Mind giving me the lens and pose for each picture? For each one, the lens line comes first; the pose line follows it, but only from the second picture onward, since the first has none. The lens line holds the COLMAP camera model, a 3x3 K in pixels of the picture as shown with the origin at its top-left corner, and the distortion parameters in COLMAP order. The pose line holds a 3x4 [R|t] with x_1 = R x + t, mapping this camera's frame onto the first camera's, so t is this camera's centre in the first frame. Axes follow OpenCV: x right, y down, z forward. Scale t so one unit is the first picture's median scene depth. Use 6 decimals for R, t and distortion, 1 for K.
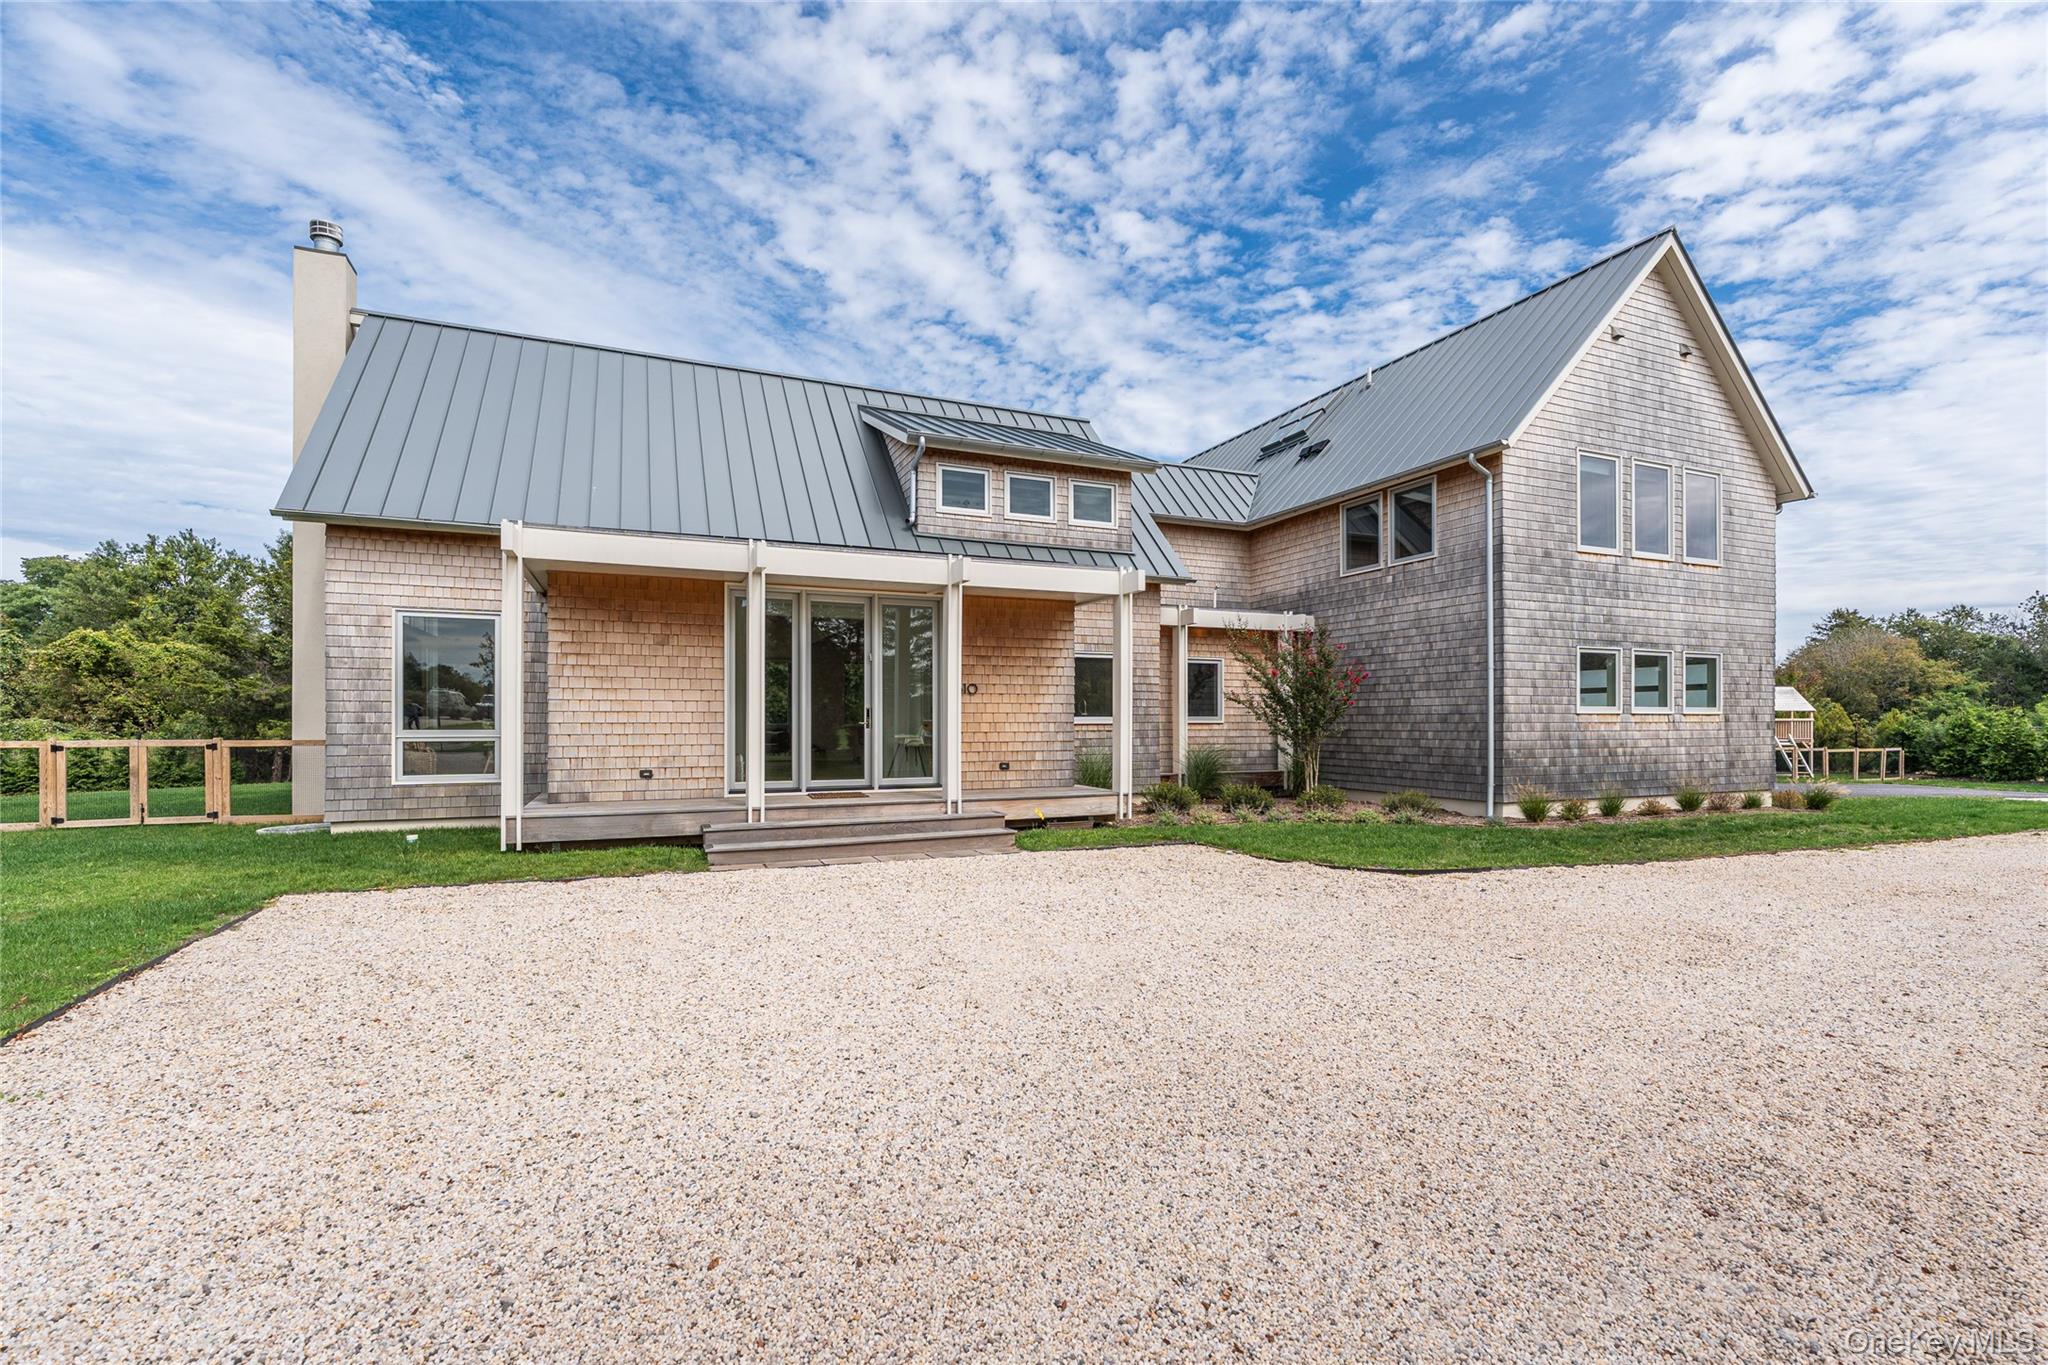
lens RADIAL K [[822.1, 0, 1003.2], [0, 822.1, 690.0], [0, 0, 1]] dist [-0.009385, 0.001810]
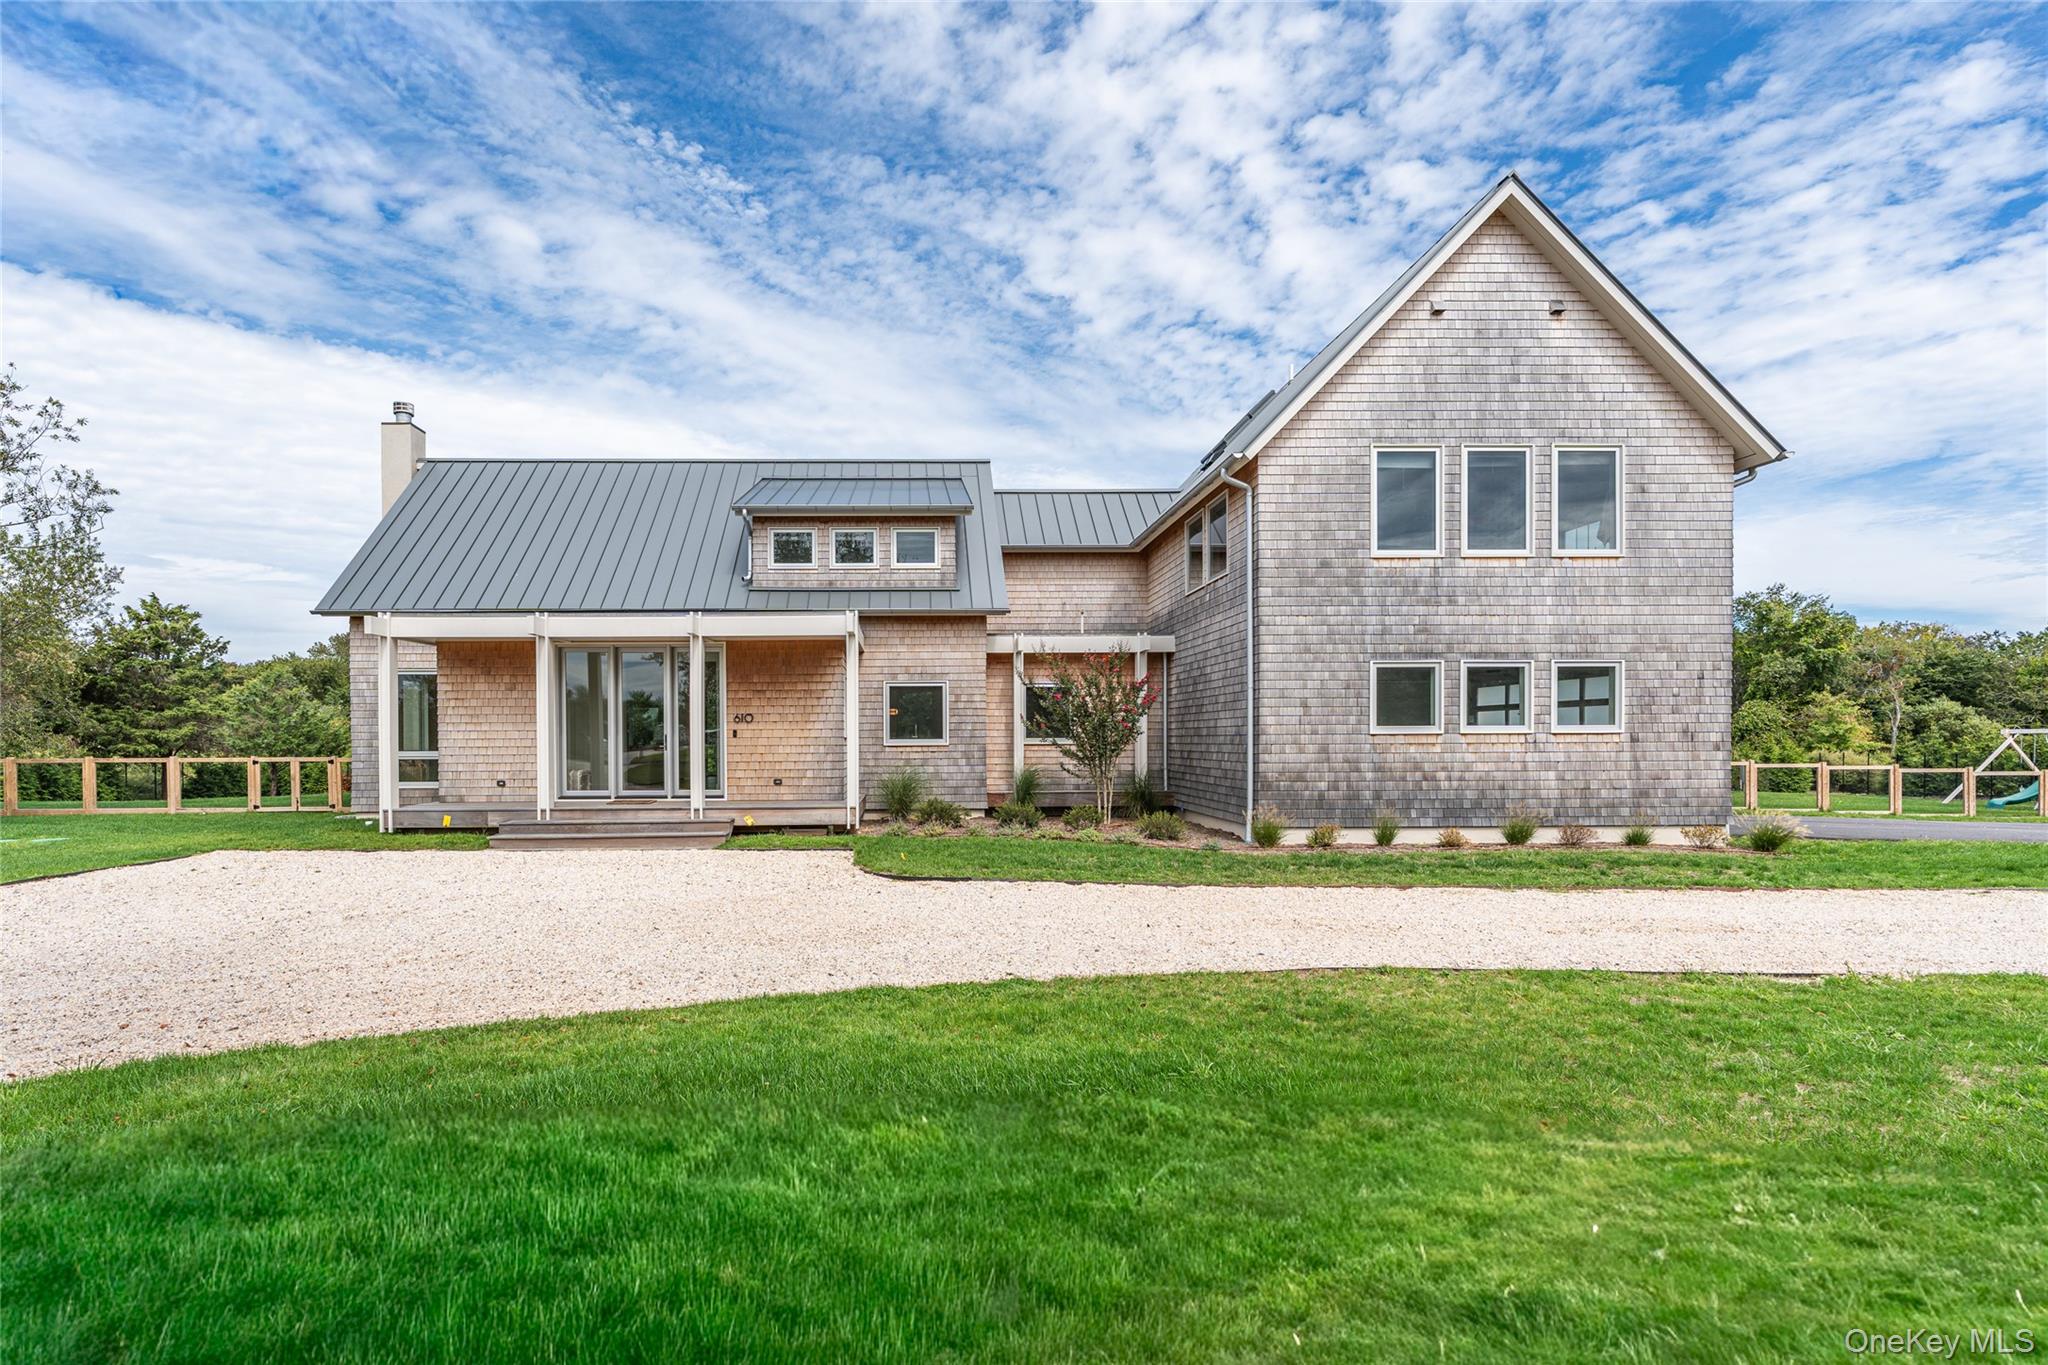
lens RADIAL K [[822.1, 0, 978.5], [0, 822.1, 707.3], [0, 0, 1]] dist [-0.009385, 0.001810]
pose [[0.936302, -0.016747, -0.350796, 0.450480], [0.018265, 0.999833, 0.001017, -0.007742], [0.350720, -0.007360, 0.936451, -0.012969]]
